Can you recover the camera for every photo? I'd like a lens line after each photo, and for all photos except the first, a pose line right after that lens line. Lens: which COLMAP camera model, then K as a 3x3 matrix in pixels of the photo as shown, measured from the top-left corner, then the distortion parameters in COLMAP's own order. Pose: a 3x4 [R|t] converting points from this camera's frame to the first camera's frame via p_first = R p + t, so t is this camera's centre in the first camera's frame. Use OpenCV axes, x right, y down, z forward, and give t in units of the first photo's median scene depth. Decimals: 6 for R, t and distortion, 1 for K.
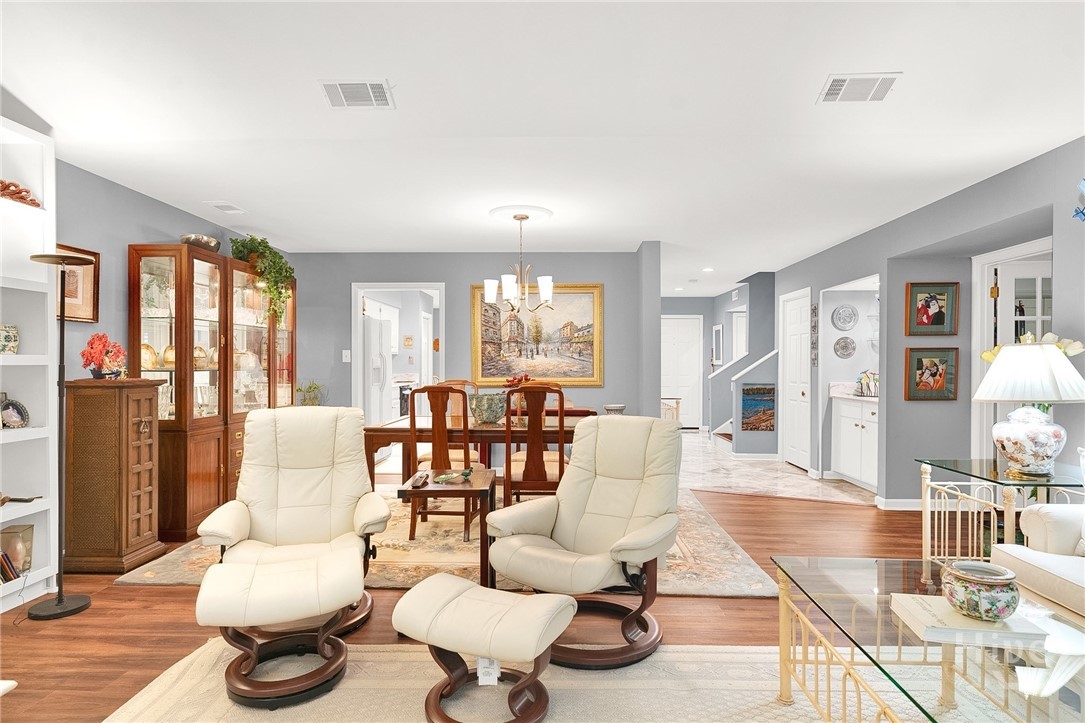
lens RADIAL K [[586.1, 0, 541.2], [0, 586.1, 366.5], [0, 0, 1]] dist [-0.002838, 0.000838]
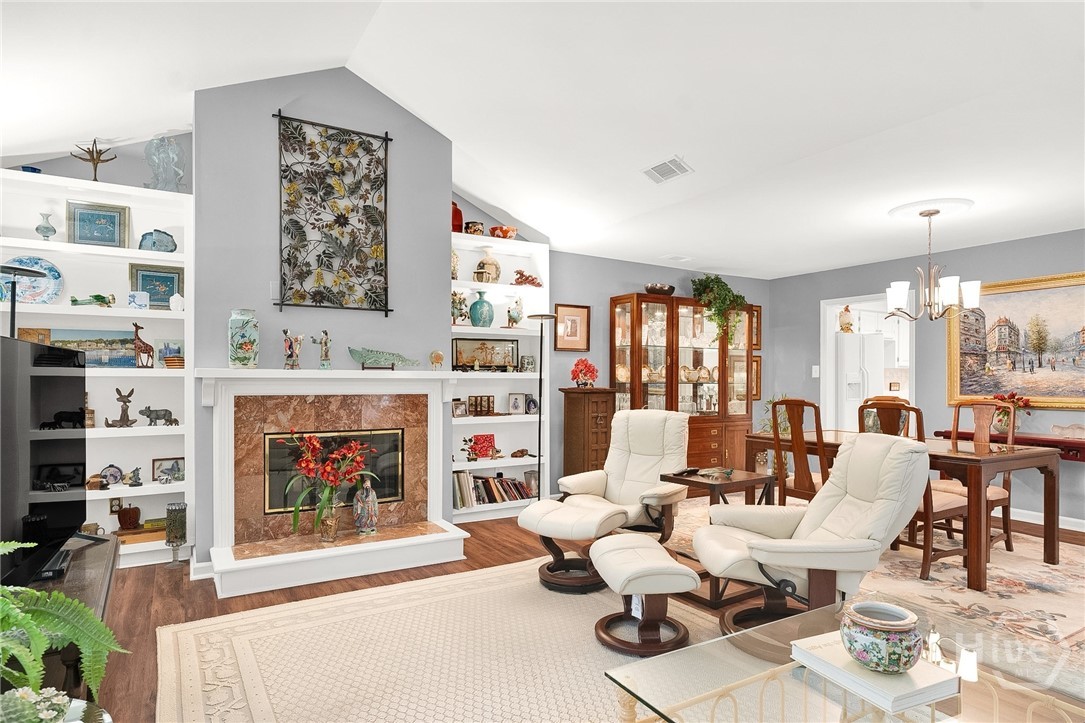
lens RADIAL K [[575.0, 0, 545.5], [0, 575.0, 377.9], [0, 0, 1]] dist [-0.004030, -0.000191]
pose [[0.568607, 0.000616, -0.822609, 0.348344], [-0.006835, 0.999969, -0.003975, 0.001689], [0.822581, 0.007883, 0.568593, 0.033339]]
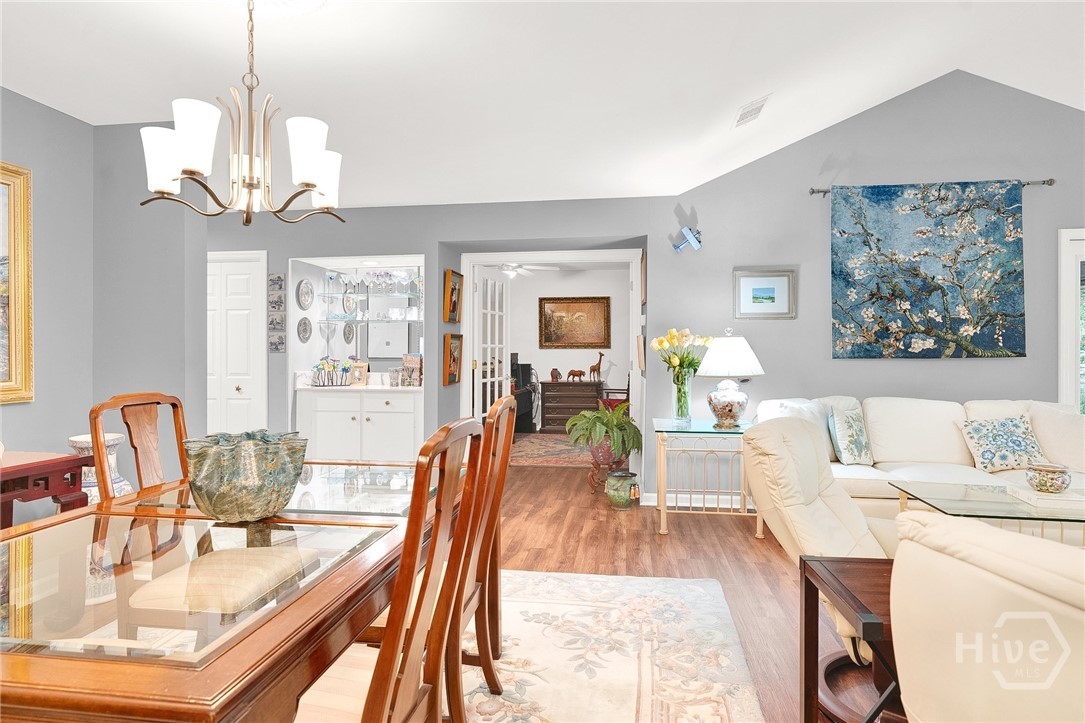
lens RADIAL K [[593.4, 0, 552.5], [0, 593.4, 352.2], [0, 0, 1]] dist [0.000315, 0.000046]
pose [[0.098903, -0.009085, 0.995056, -0.385574], [0.005636, 0.999947, 0.008569, -0.007340], [-0.995081, 0.004761, 0.098949, 0.730102]]
